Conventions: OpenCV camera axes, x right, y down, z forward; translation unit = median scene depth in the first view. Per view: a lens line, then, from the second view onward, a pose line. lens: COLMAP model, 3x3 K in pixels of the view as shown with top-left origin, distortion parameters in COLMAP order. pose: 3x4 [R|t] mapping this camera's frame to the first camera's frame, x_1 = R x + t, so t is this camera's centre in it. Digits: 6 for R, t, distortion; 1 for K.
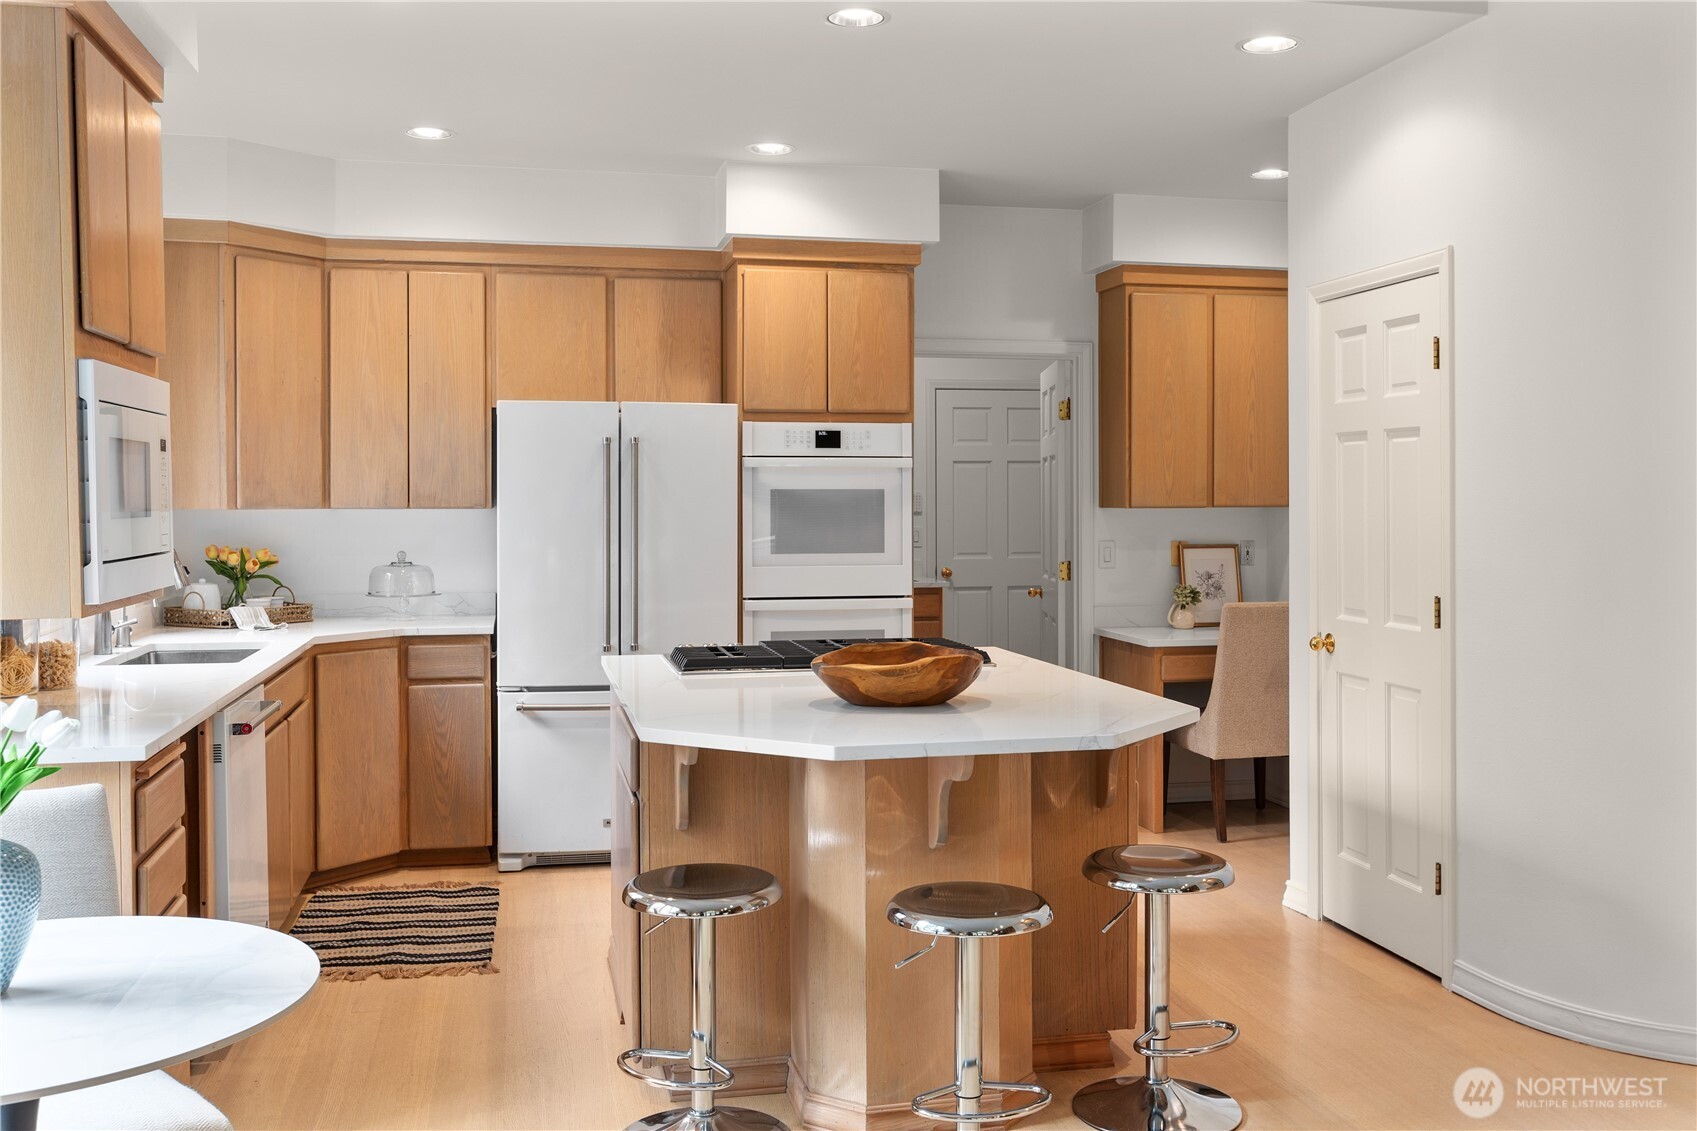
lens RADIAL K [[1571.2, 0, 856.6], [0, 1571.2, 526.1], [0, 0, 1]] dist [-0.001227, -0.005488]
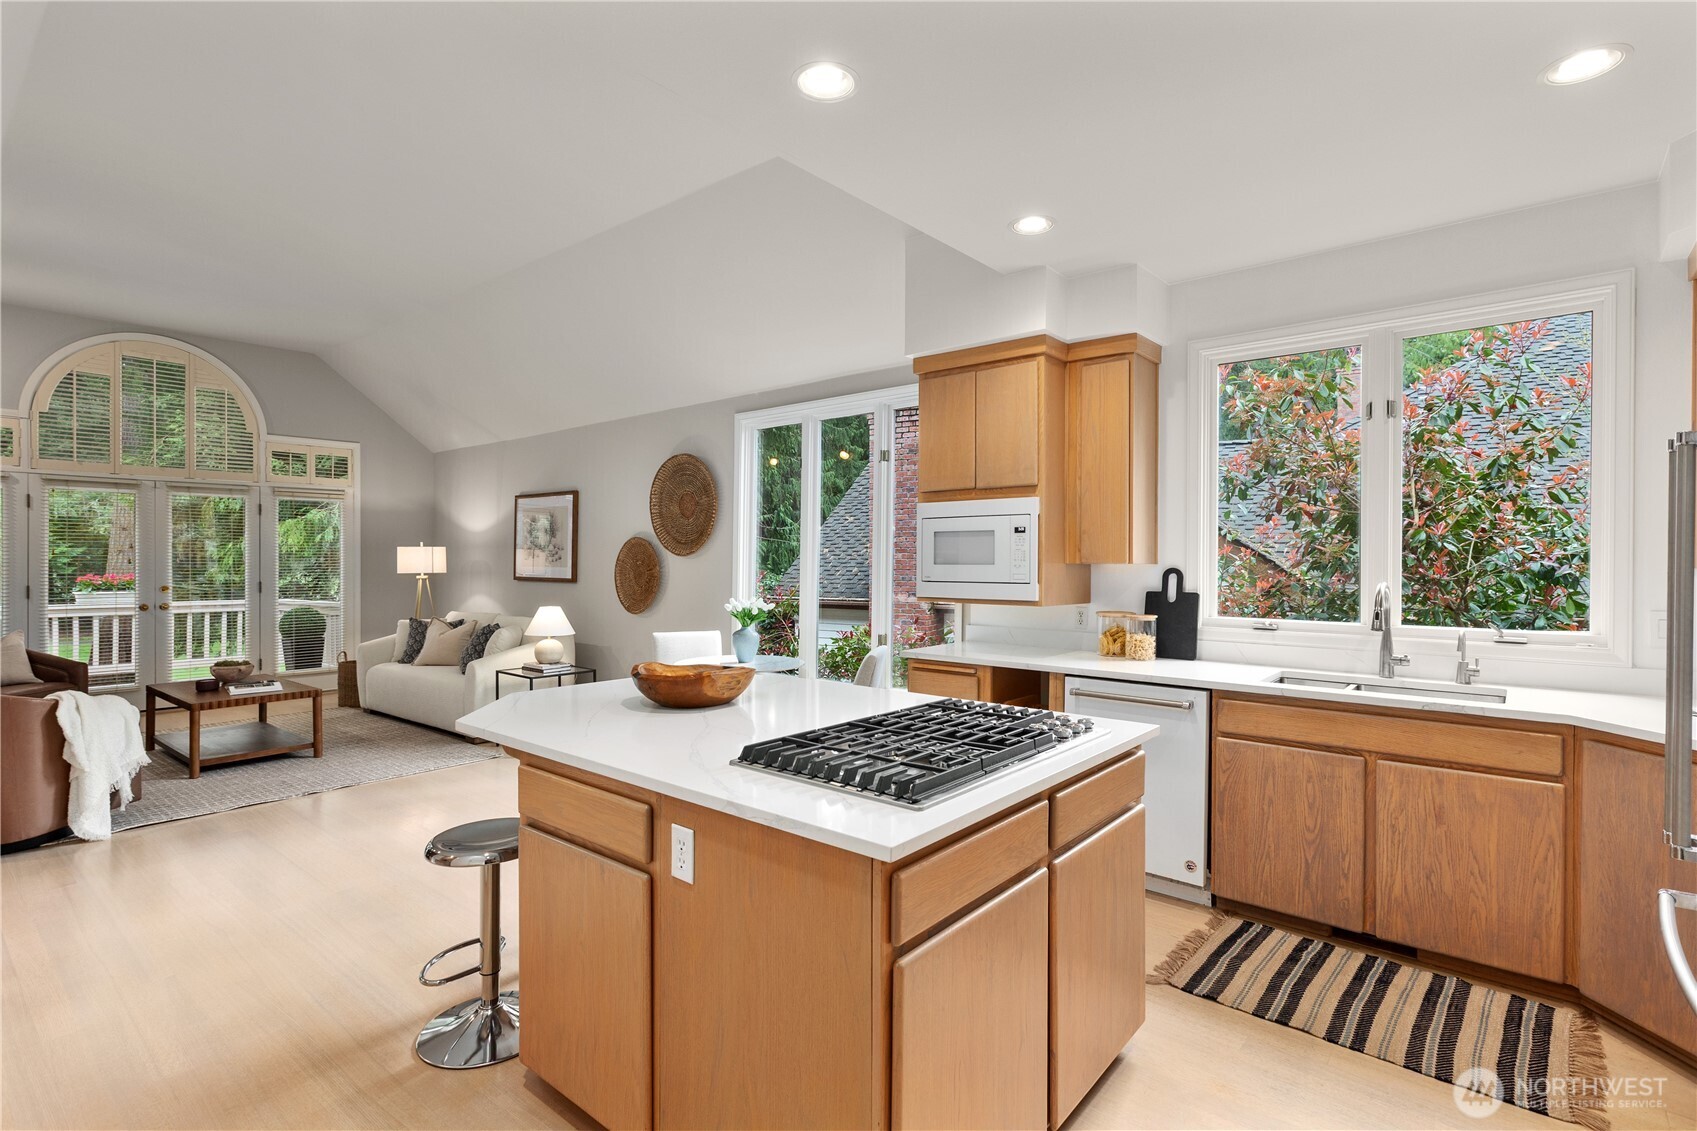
lens RADIAL K [[806.5, 0, 865.7], [0, 806.5, 564.6], [0, 0, 1]] dist [0.001971, -0.000311]
pose [[-0.780509, 0.003288, -0.625136, 0.215076], [-0.013451, 0.999666, 0.022051, -0.016103], [0.625000, 0.025620, -0.780204, 1.006026]]
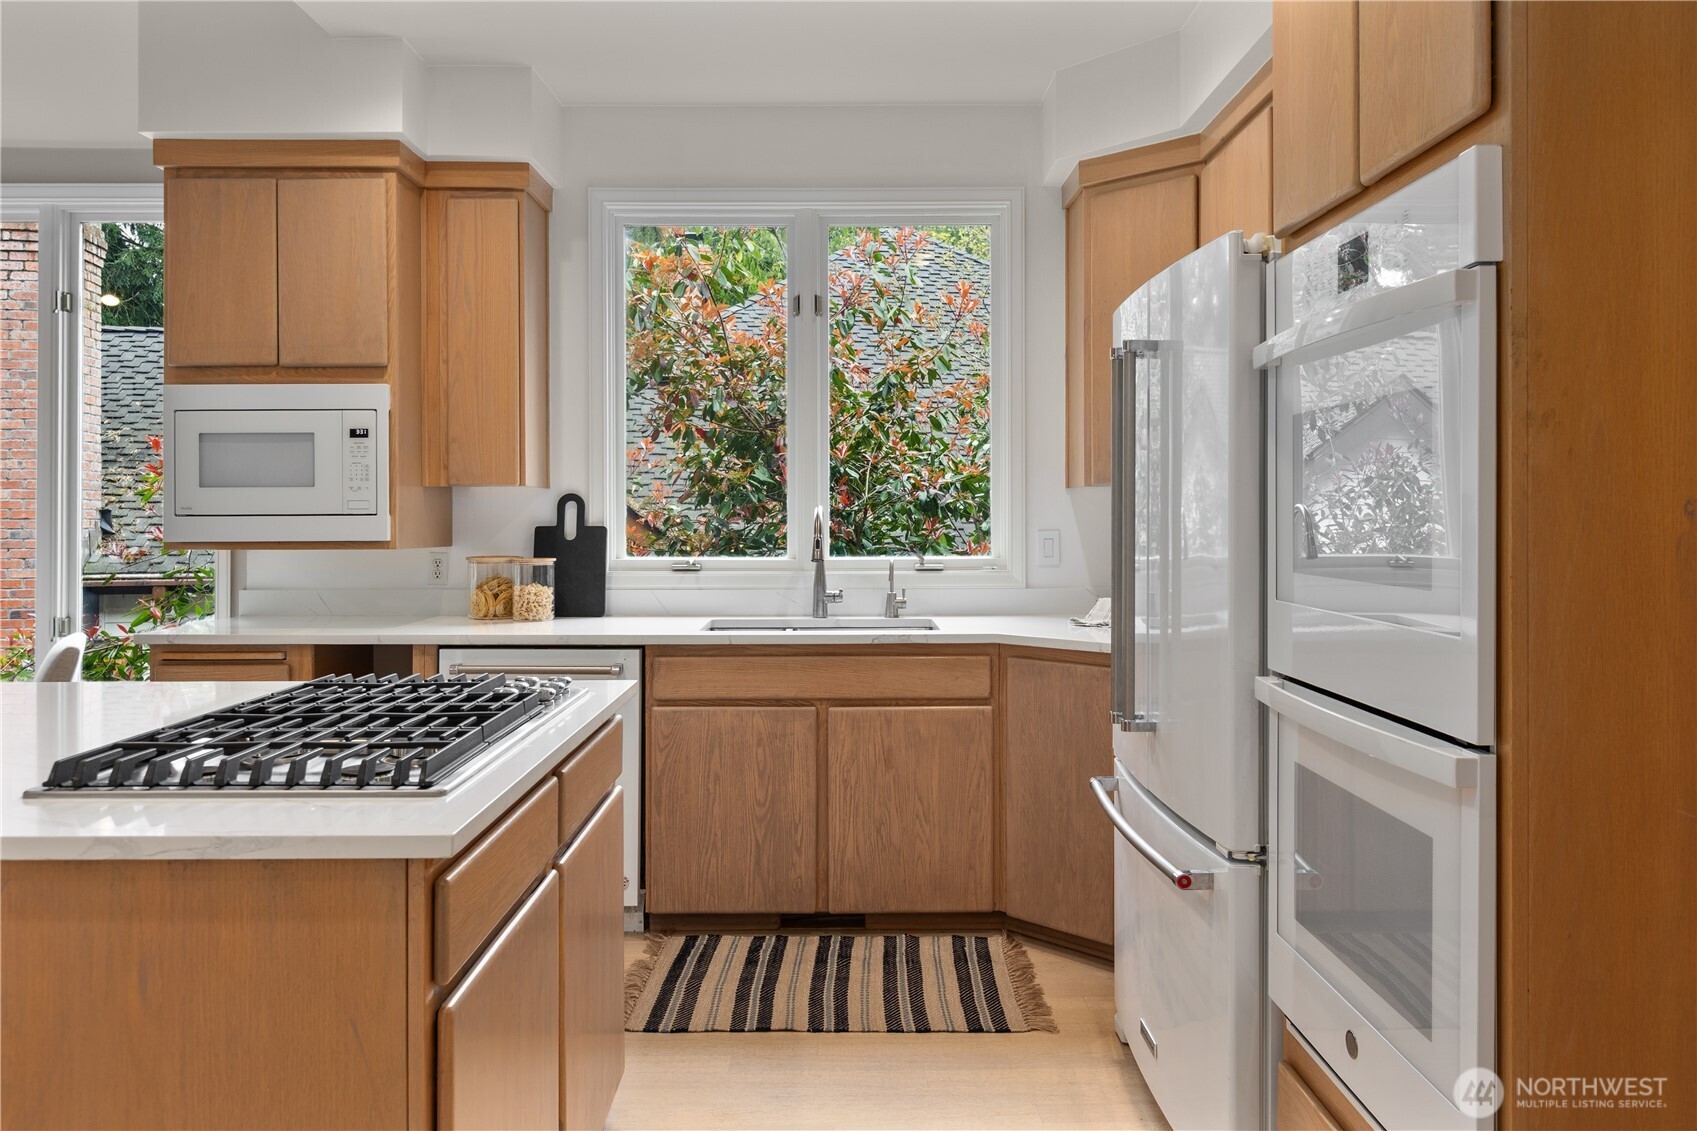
lens RADIAL K [[1209.9, 0, 850.1], [0, 1209.9, 519.0], [0, 0, 1]] dist [0.004503, 0.001067]
pose [[-0.197231, 0.006327, -0.980337, 0.281910], [-0.014927, 0.999844, 0.009456, 0.002896], [0.980243, 0.016499, -0.197106, 0.957974]]
